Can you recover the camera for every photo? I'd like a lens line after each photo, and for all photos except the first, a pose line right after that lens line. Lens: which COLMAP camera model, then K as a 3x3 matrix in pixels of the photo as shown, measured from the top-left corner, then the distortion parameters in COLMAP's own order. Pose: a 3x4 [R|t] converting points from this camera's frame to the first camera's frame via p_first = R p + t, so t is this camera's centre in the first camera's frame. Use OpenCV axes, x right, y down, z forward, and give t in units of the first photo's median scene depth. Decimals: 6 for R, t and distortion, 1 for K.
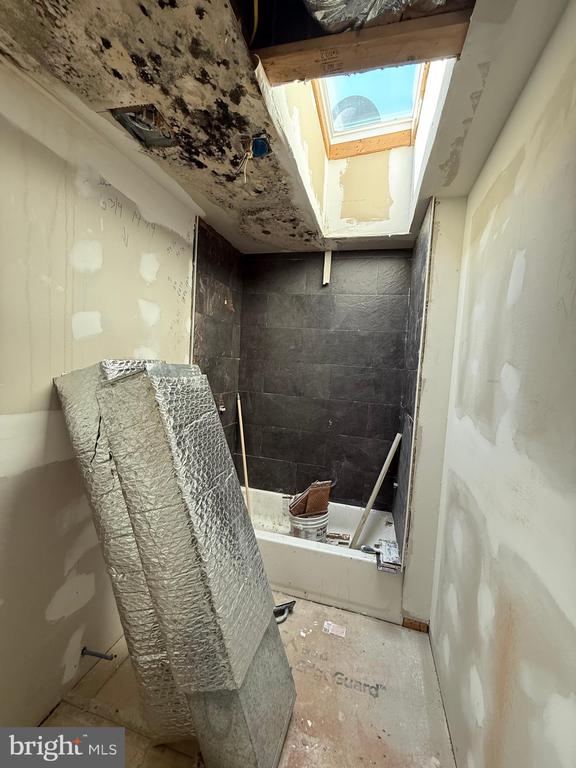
lens RADIAL K [[306.4, 0, 291.5], [0, 306.4, 381.9], [0, 0, 1]] dist [-0.000441, -0.000041]
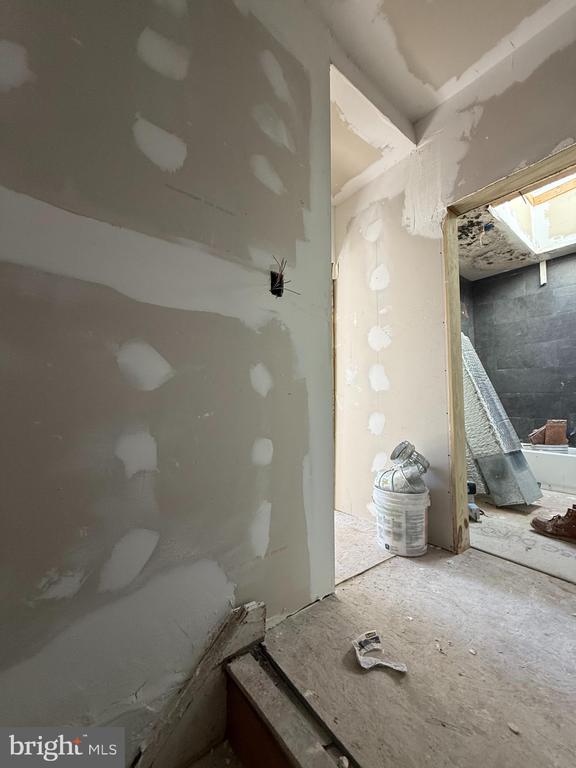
lens RADIAL K [[306.4, 0, 290.0], [0, 306.4, 378.9], [0, 0, 1]] dist [-0.000441, -0.000041]
pose [[0.796136, -0.096164, -0.597428, -0.026718], [0.000371, 0.987369, -0.158437, 0.583518], [0.605118, 0.125916, 0.786116, -1.316666]]
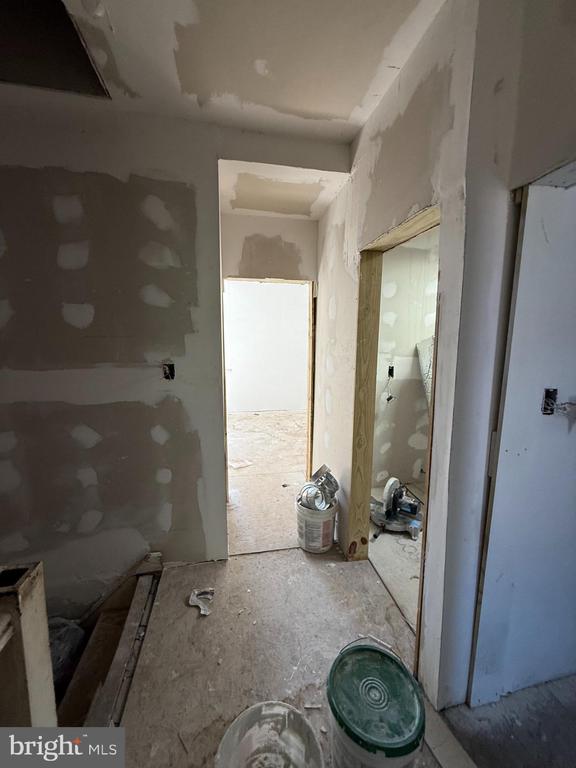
lens RADIAL K [[306.4, 0, 286.6], [0, 306.4, 379.6], [0, 0, 1]] dist [-0.000441, -0.000041]
pose [[0.434808, 0.071250, -0.897700, 0.819144], [-0.032081, 0.997458, 0.063629, 0.127327], [0.899952, 0.001133, 0.435988, -0.821835]]
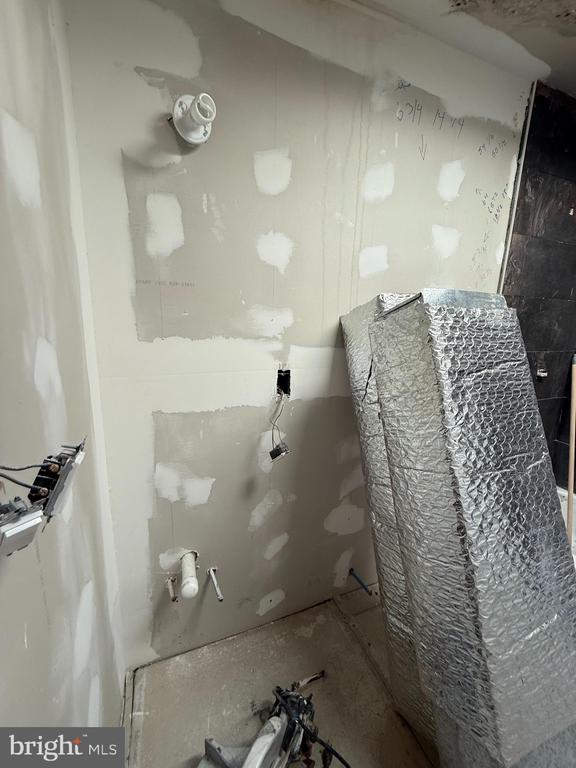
lens RADIAL K [[306.4, 0, 287.4], [0, 306.4, 383.3], [0, 0, 1]] dist [-0.000441, -0.000041]
pose [[0.597426, 0.124614, -0.792183, -0.023546], [-0.037288, 0.991101, 0.127784, 0.073163], [0.801057, -0.046803, 0.596756, 0.187596]]
